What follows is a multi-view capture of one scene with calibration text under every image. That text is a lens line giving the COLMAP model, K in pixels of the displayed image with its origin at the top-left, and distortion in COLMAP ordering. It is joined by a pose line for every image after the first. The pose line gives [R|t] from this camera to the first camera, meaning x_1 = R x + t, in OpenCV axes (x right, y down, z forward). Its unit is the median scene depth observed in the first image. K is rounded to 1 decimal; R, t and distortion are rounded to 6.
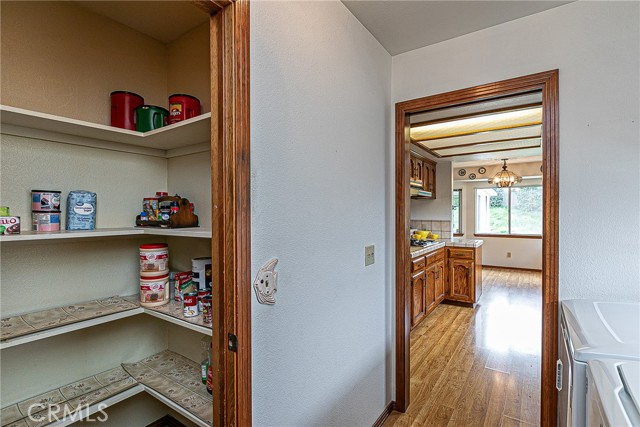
lens RADIAL K [[311.1, 0, 319.3], [0, 311.1, 214.7], [0, 0, 1]] dist [-0.010022, -0.000102]
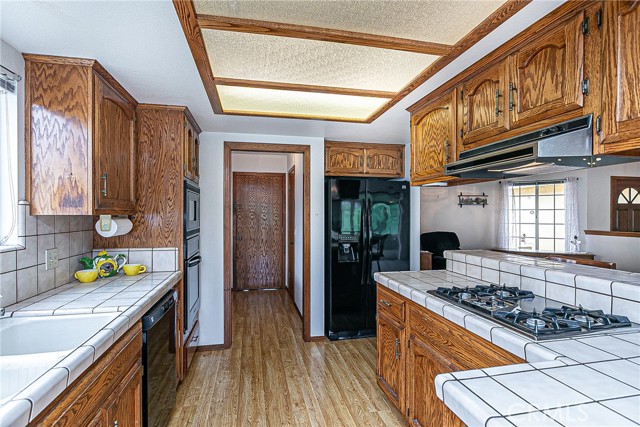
lens RADIAL K [[326.5, 0, 321.8], [0, 326.5, 216.6], [0, 0, 1]] dist [-0.005699, -0.000747]
pose [[-0.680244, 0.006153, -0.732960, 0.504842], [-0.003622, 0.999924, 0.011756, -0.007189], [0.732977, 0.010651, -0.680170, 0.773107]]
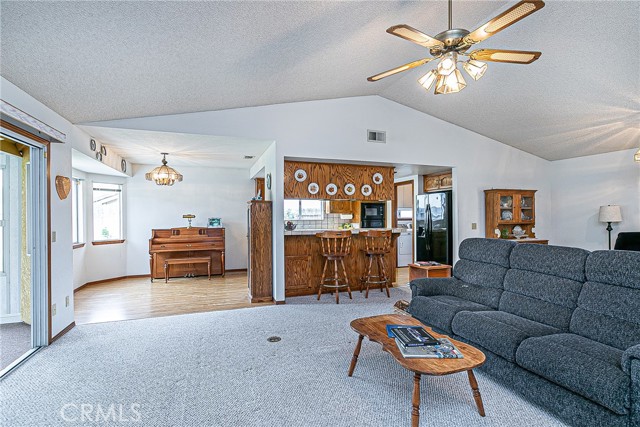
lens RADIAL K [[311.1, 0, 321.5], [0, 311.1, 213.3], [0, 0, 1]] dist [-0.010022, -0.000102]
pose [[-0.813721, 0.010478, 0.581161, -0.285474], [0.009089, 0.999945, -0.005302, 0.001122], [-0.581184, 0.000968, -0.813772, 1.493059]]
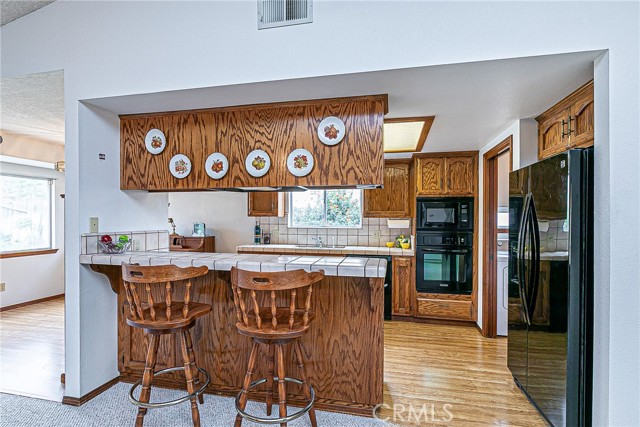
lens RADIAL K [[311.1, 0, 318.3], [0, 311.1, 218.0], [0, 0, 1]] dist [-0.010022, -0.000102]
pose [[-0.369784, 0.002533, 0.929114, -0.216889], [0.002011, 0.999996, -0.001926, -0.002828], [-0.929115, 0.001157, -0.369788, 0.797331]]
